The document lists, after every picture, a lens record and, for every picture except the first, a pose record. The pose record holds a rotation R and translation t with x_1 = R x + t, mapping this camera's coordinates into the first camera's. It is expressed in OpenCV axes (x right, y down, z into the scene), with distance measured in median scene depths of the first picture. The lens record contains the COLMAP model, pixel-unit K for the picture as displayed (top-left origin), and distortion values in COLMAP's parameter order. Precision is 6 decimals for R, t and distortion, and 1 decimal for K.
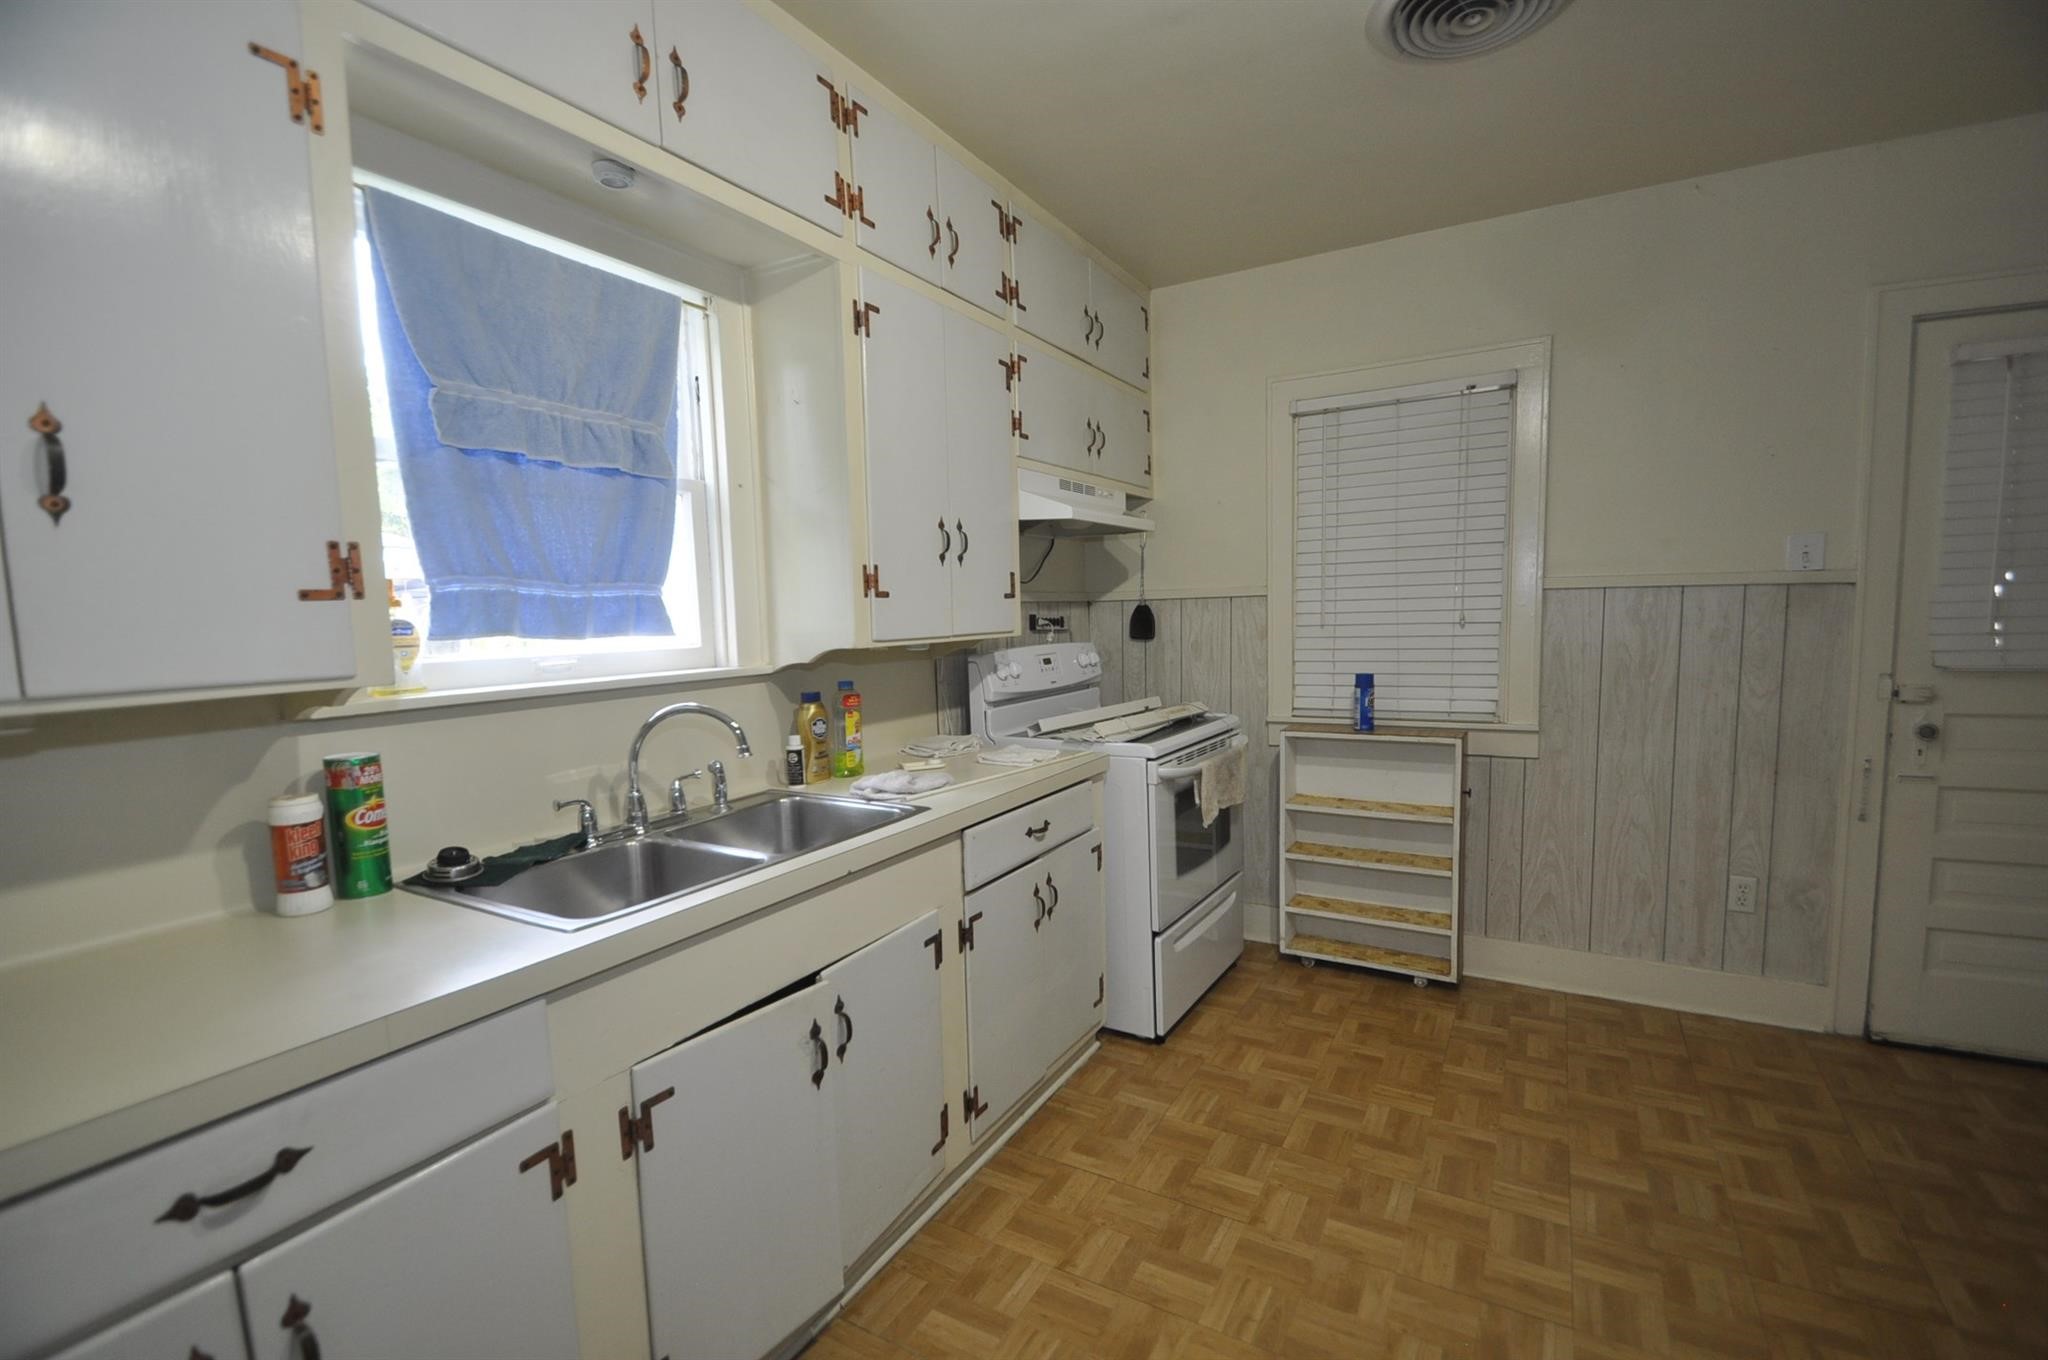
lens RADIAL K [[894.0, 0, 1037.8], [0, 894.0, 706.5], [0, 0, 1]] dist [0.017263, -0.019576]
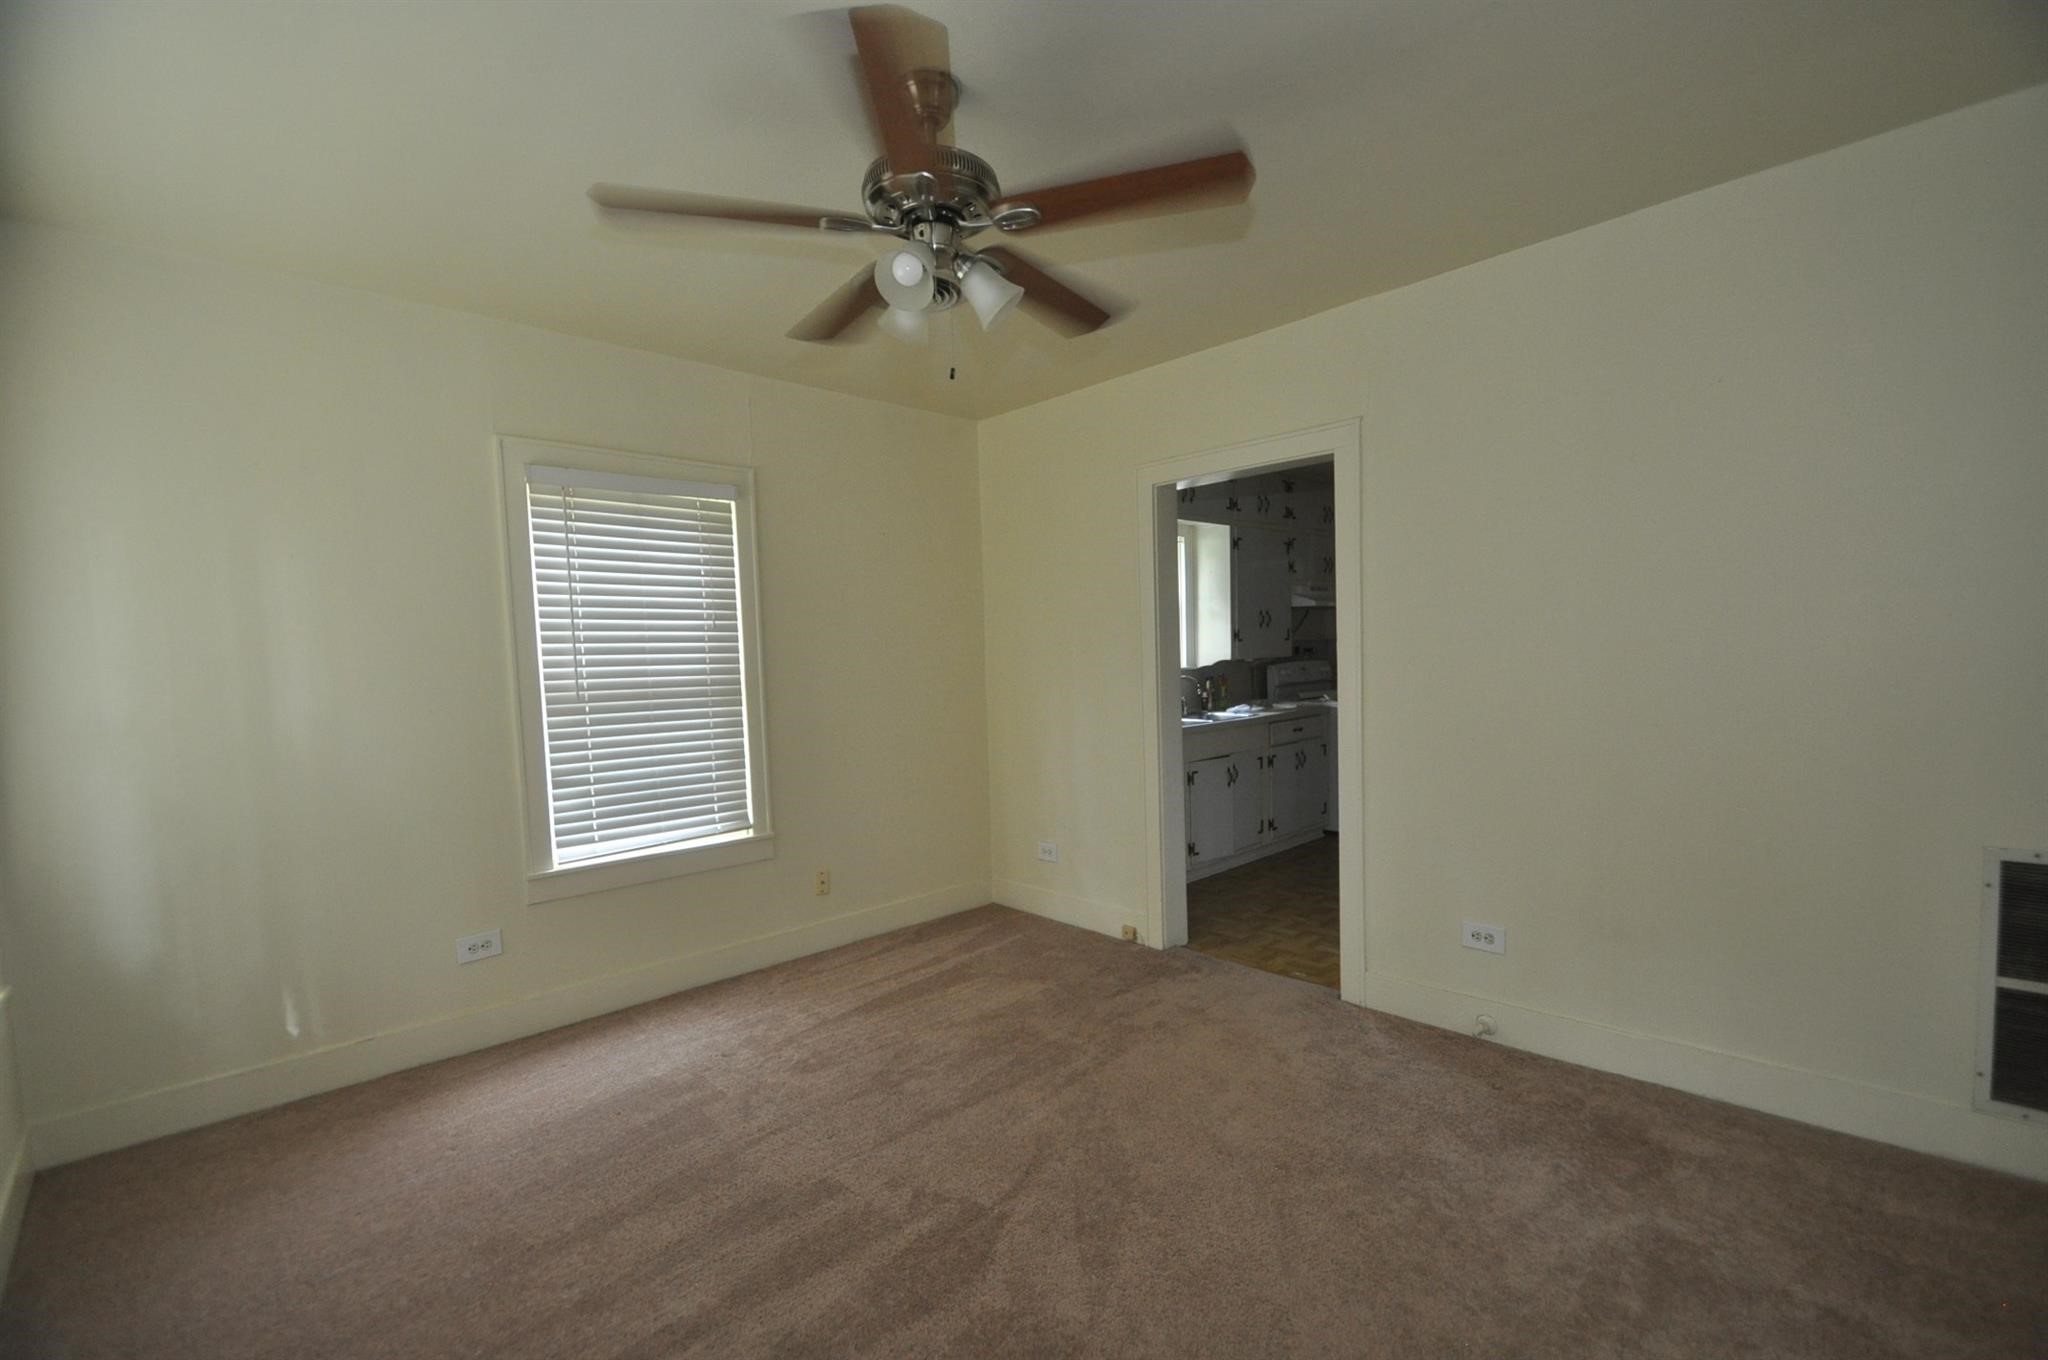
lens RADIAL K [[894.0, 0, 1037.8], [0, 894.0, 706.5], [0, 0, 1]] dist [0.017263, -0.019576]
pose [[0.960159, 0.014129, -0.279095, -0.000781], [-0.023825, 0.999224, -0.031378, 0.182530], [0.278435, 0.036777, 0.959751, -1.828007]]
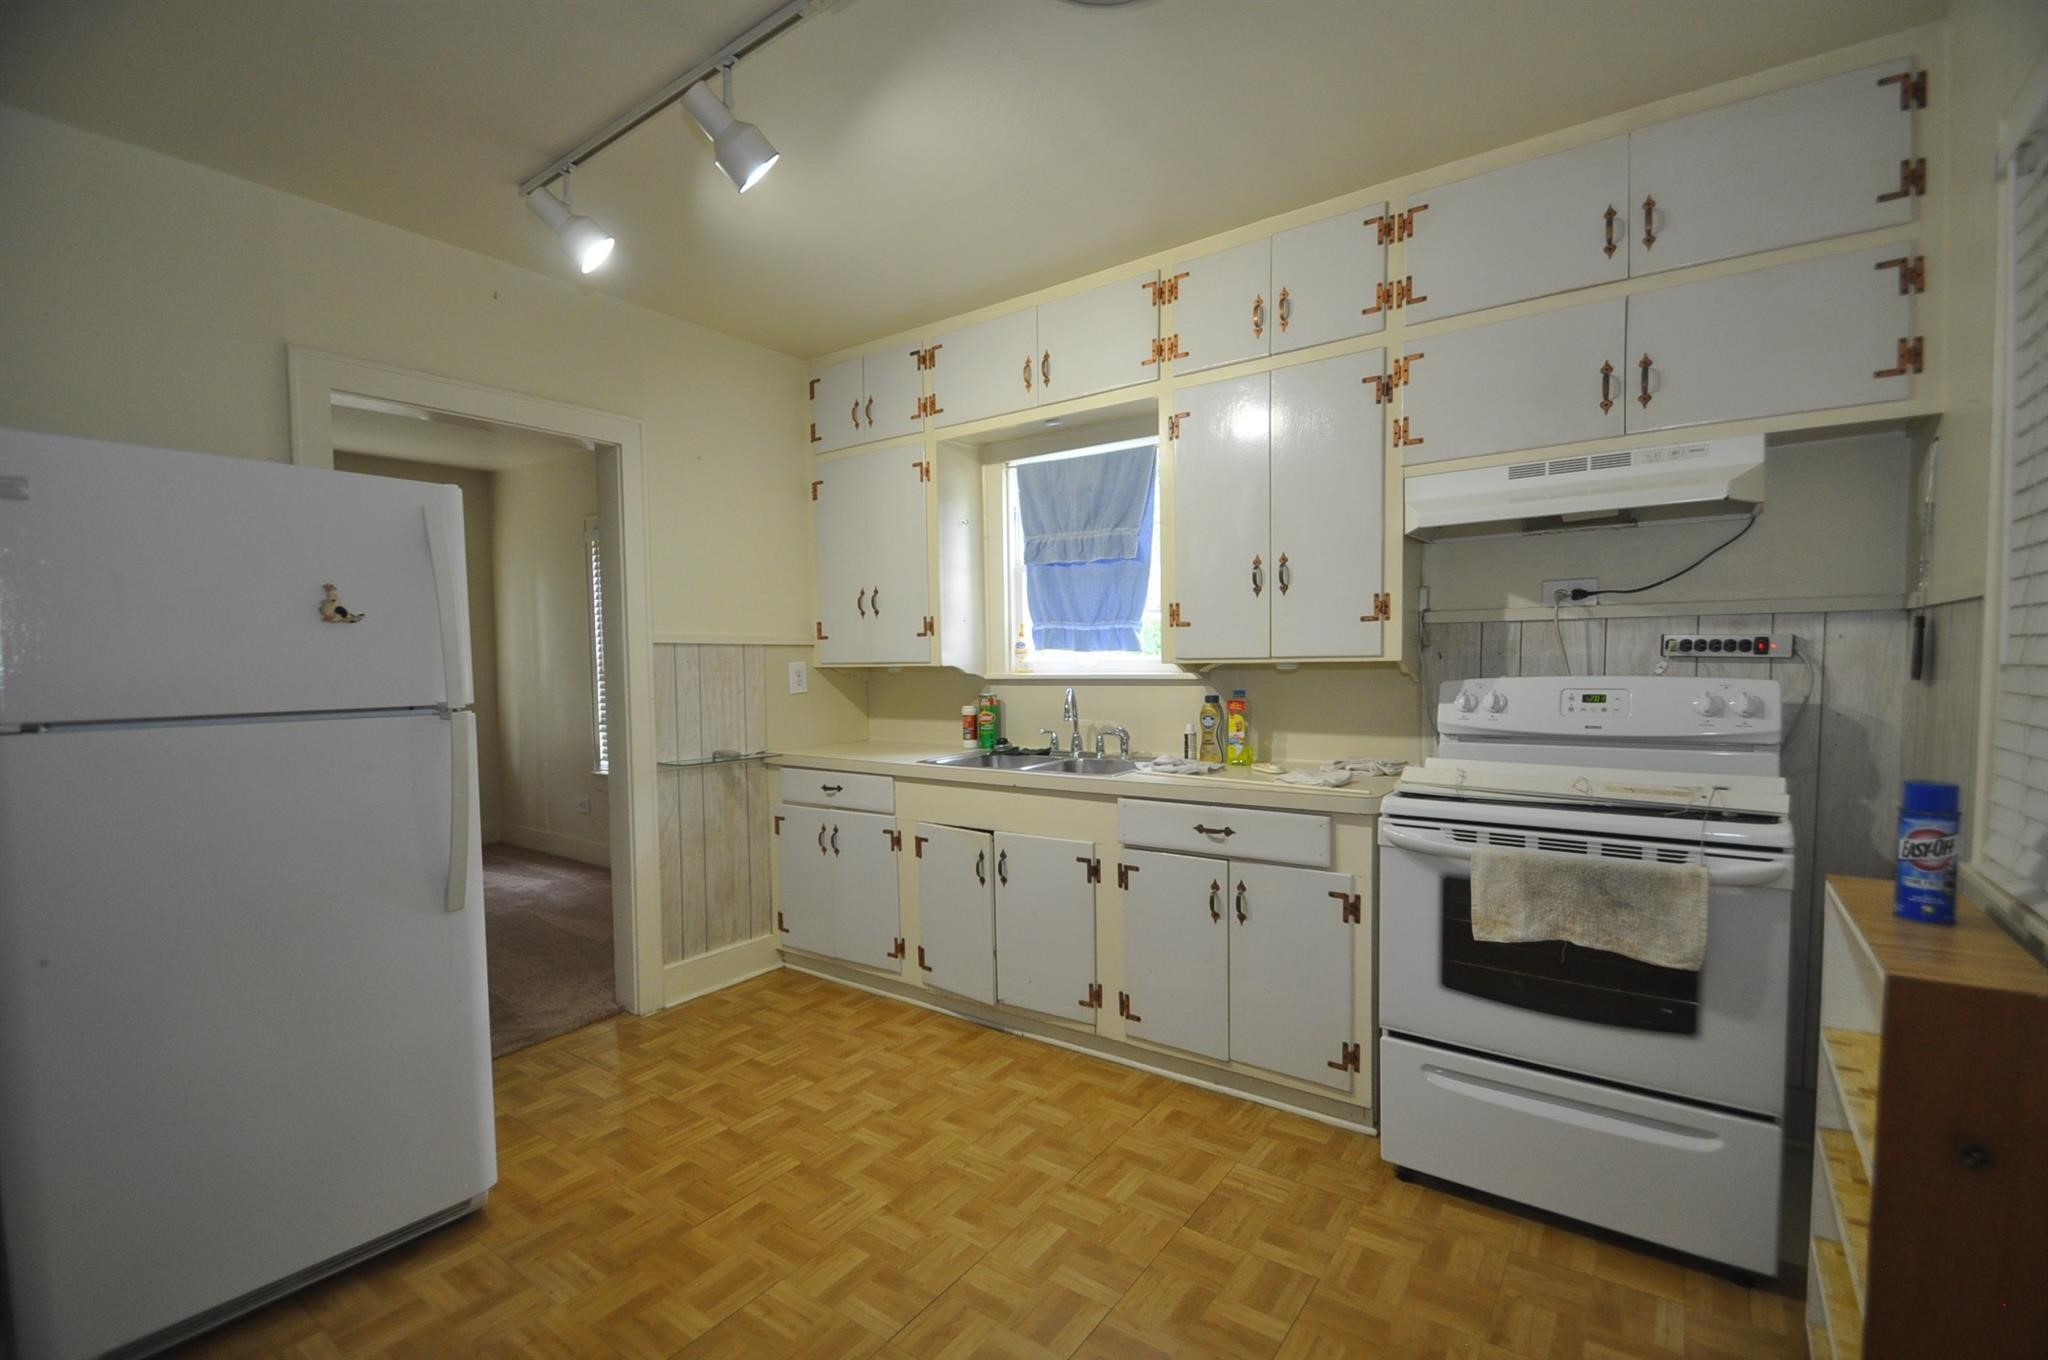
lens RADIAL K [[894.0, 0, 1037.8], [0, 894.0, 706.5], [0, 0, 1]] dist [0.017263, -0.019576]
pose [[-0.099367, 0.087019, -0.991239, 1.214258], [-0.086502, 0.991642, 0.095726, -0.115236], [0.991284, 0.095256, -0.091009, 0.938085]]
